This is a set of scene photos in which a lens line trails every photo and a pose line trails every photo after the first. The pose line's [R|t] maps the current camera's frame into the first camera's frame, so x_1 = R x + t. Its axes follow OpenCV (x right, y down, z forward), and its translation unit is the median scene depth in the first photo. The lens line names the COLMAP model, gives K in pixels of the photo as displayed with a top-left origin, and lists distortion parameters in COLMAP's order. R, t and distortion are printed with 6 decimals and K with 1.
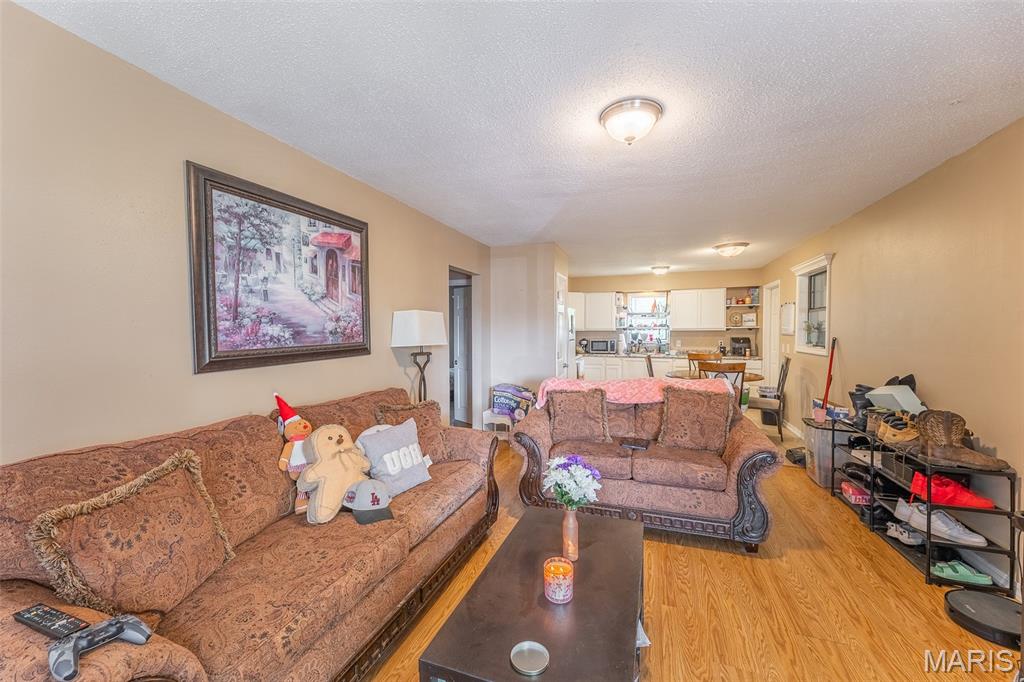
lens RADIAL K [[410.4, 0, 508.0], [0, 410.4, 341.2], [0, 0, 1]] dist [0.000114, -0.000103]
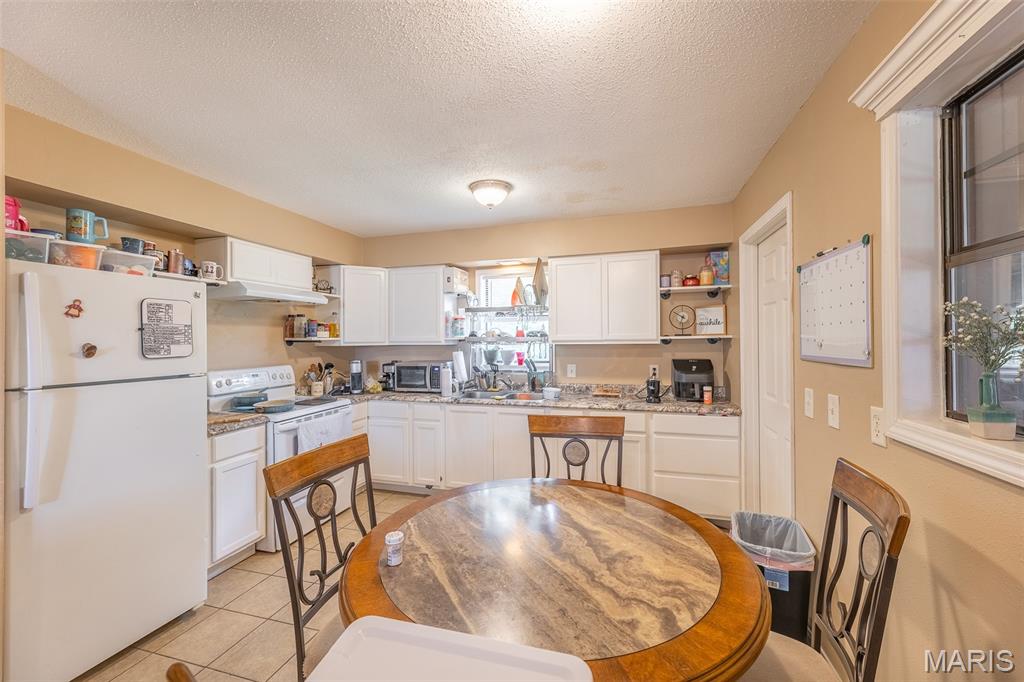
lens RADIAL K [[410.4, 0, 514.5], [0, 410.4, 339.2], [0, 0, 1]] dist [0.000114, -0.000103]
pose [[0.997785, -0.003578, 0.066418, 0.339716], [0.005796, 0.999431, -0.033235, -0.017632], [-0.066261, 0.033546, 0.997238, 0.558472]]
